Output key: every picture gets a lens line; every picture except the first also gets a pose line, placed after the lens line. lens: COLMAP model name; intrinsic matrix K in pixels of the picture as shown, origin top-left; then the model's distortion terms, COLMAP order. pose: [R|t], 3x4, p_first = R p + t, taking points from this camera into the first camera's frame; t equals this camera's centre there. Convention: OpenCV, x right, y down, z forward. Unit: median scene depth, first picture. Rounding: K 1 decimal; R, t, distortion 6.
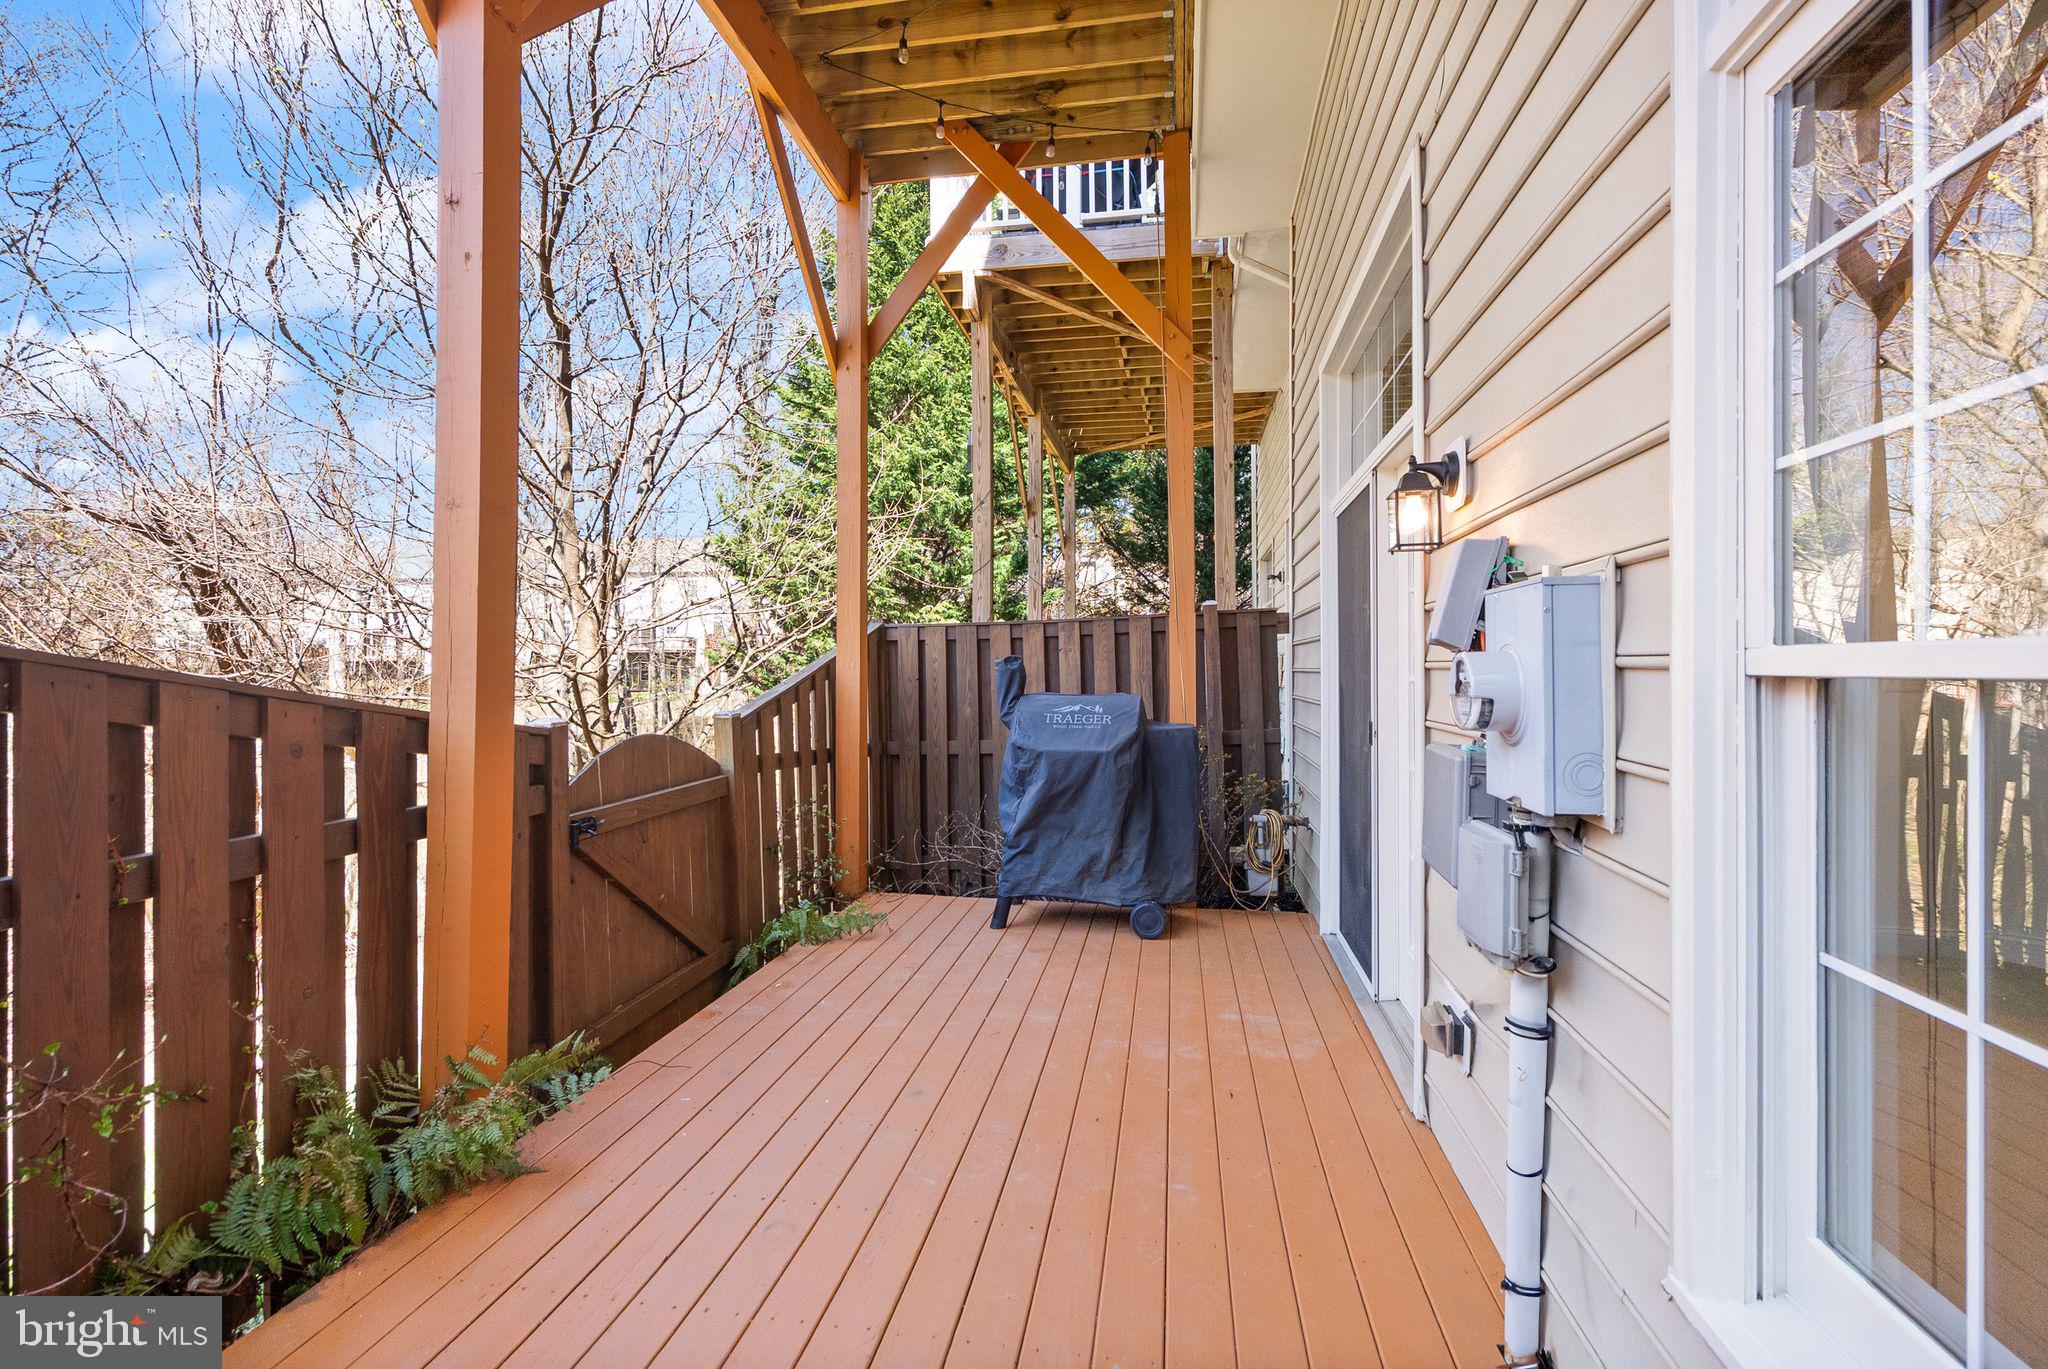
lens RADIAL K [[970.0, 0, 1020.4], [0, 970.0, 690.8], [0, 0, 1]] dist [-0.000504, -0.000005]
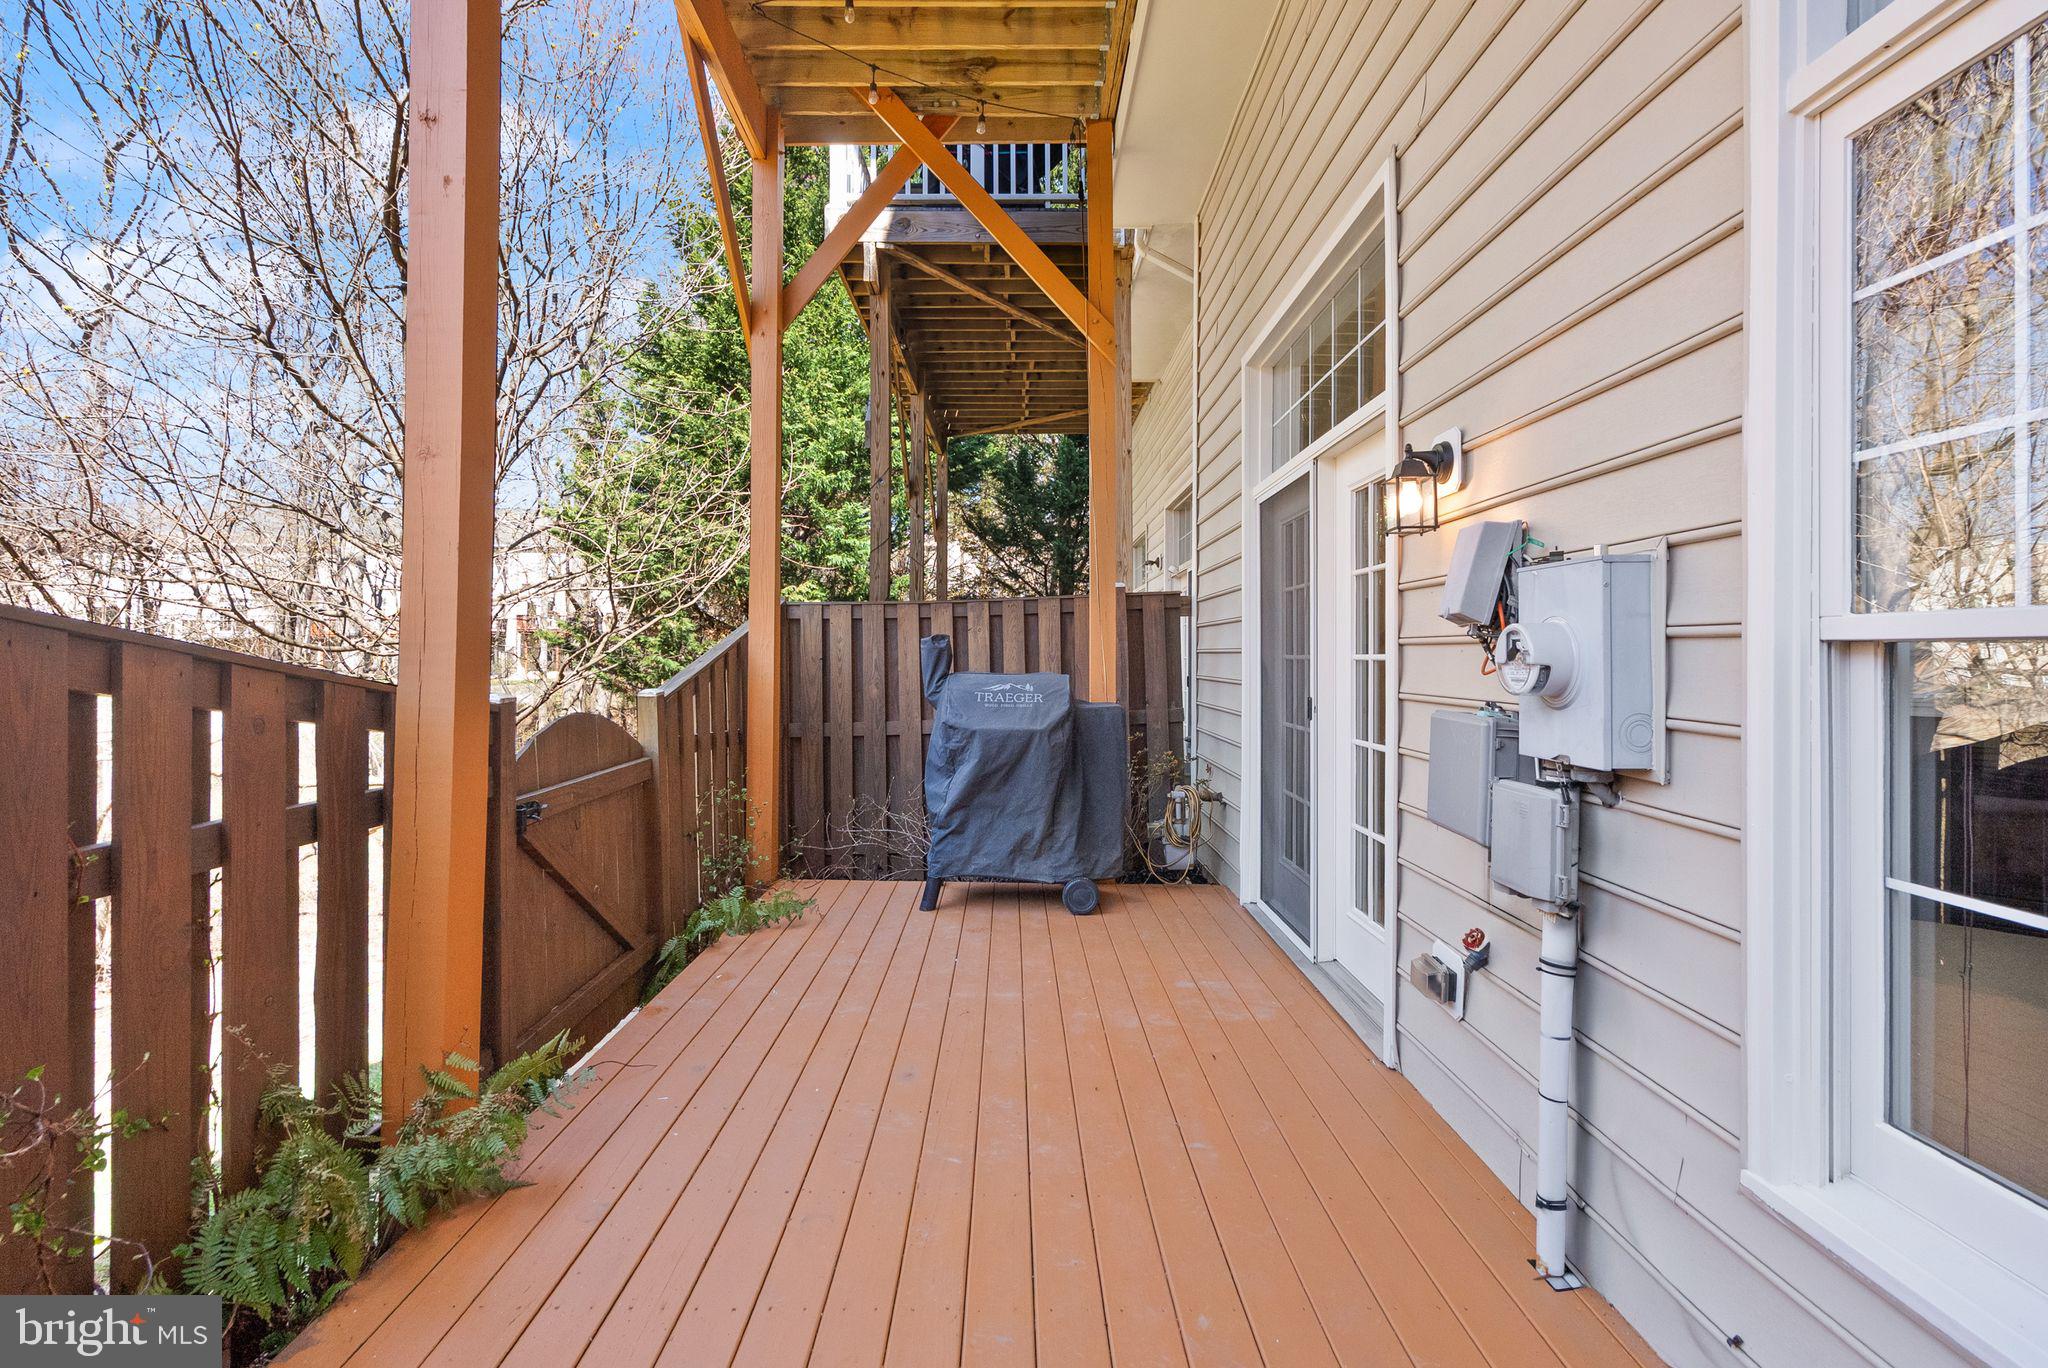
lens RADIAL K [[976.1, 0, 1026.7], [0, 976.1, 674.5], [0, 0, 1]] dist [-0.000409, -0.000076]
pose [[0.985486, 0.001816, 0.169748, -0.099579], [-0.001487, 0.999997, -0.002066, 0.007697], [-0.169751, 0.001784, 0.985485, 0.005401]]
